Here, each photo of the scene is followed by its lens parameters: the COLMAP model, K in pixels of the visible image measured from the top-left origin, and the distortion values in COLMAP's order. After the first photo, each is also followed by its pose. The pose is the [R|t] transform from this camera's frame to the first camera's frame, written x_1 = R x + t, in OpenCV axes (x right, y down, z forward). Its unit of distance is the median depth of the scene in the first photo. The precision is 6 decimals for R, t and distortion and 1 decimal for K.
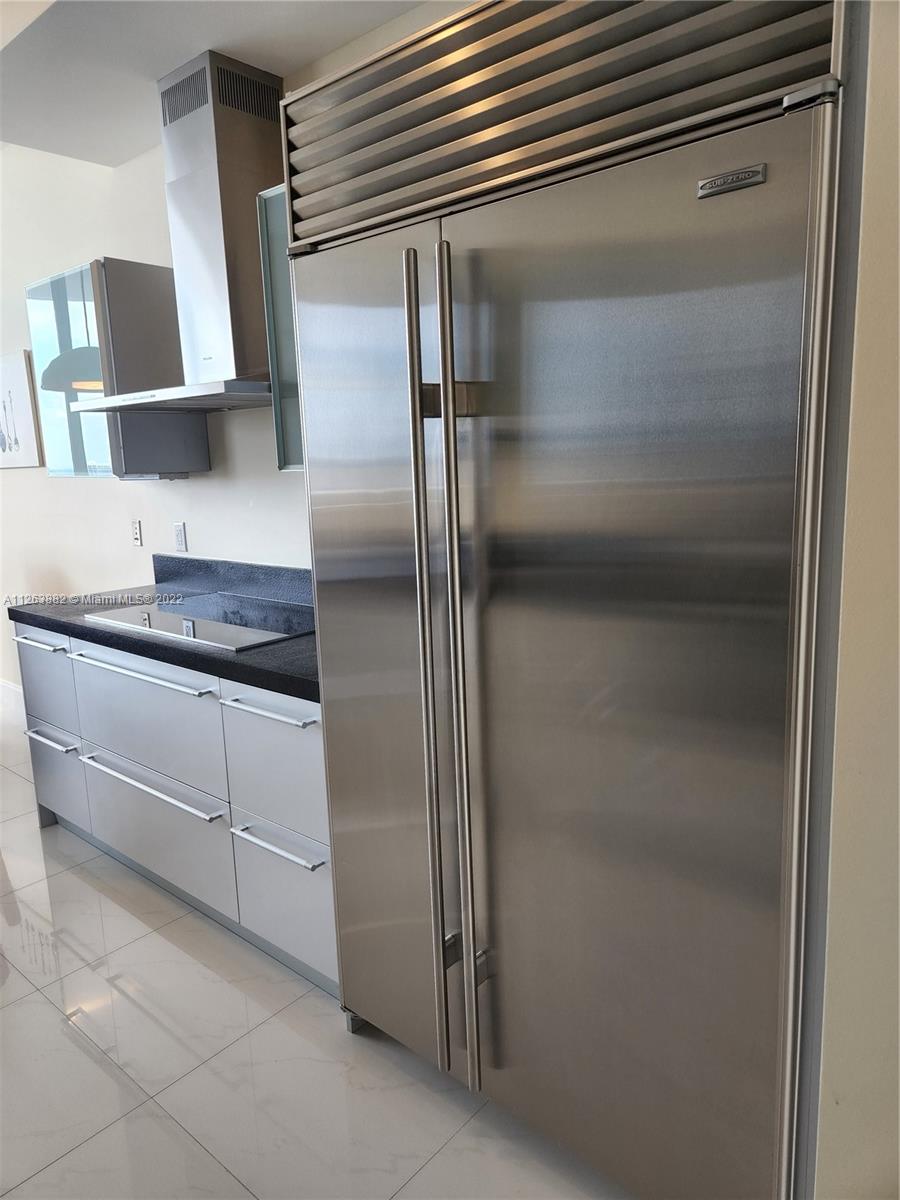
lens RADIAL K [[804.0, 0, 447.7], [0, 804.0, 589.8], [0, 0, 1]] dist [0.080982, -0.070247]
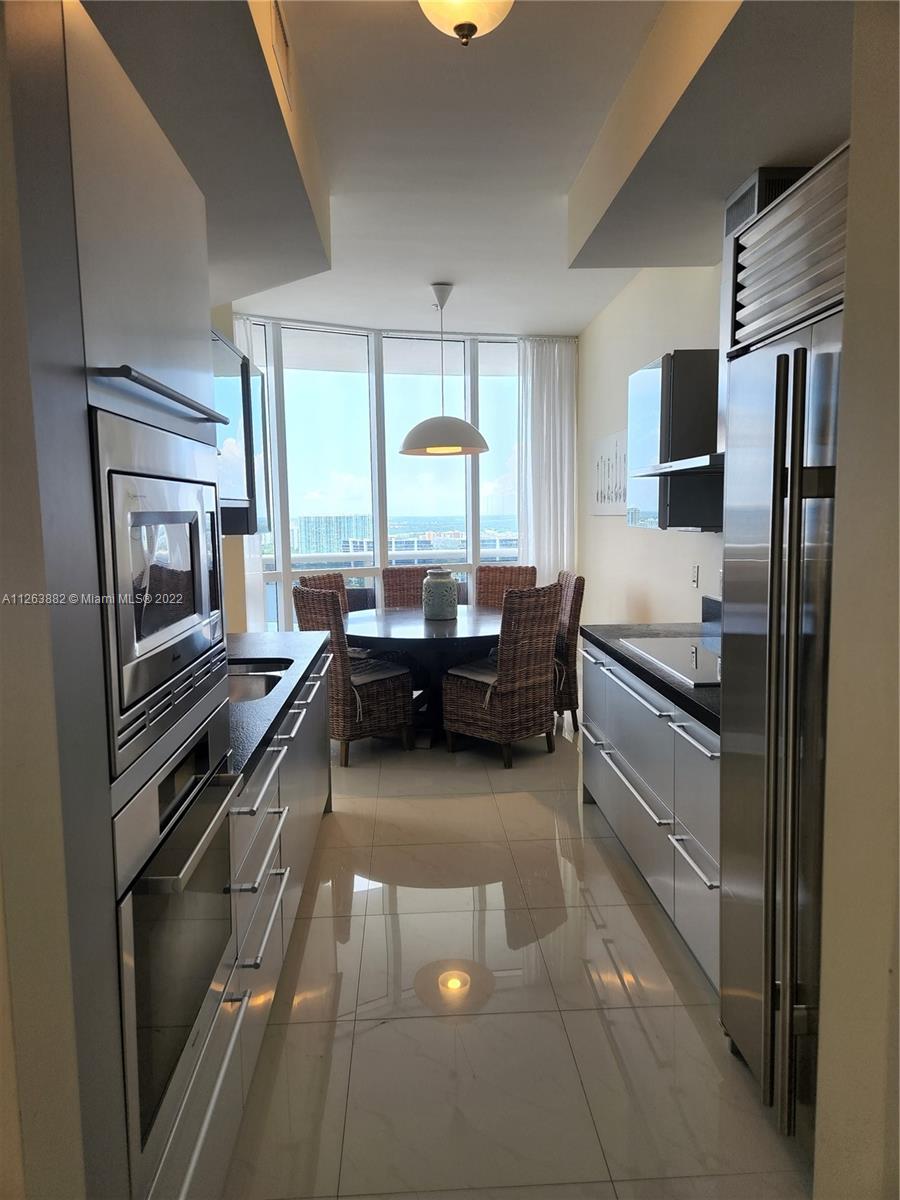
lens RADIAL K [[804.0, 0, 447.7], [0, 804.0, 589.8], [0, 0, 1]] dist [0.080982, -0.070247]
pose [[0.700864, 0.093635, -0.707122, 0.233221], [-0.127565, 0.991818, 0.004898, -0.015702], [0.701795, 0.086771, 0.707074, -0.061246]]
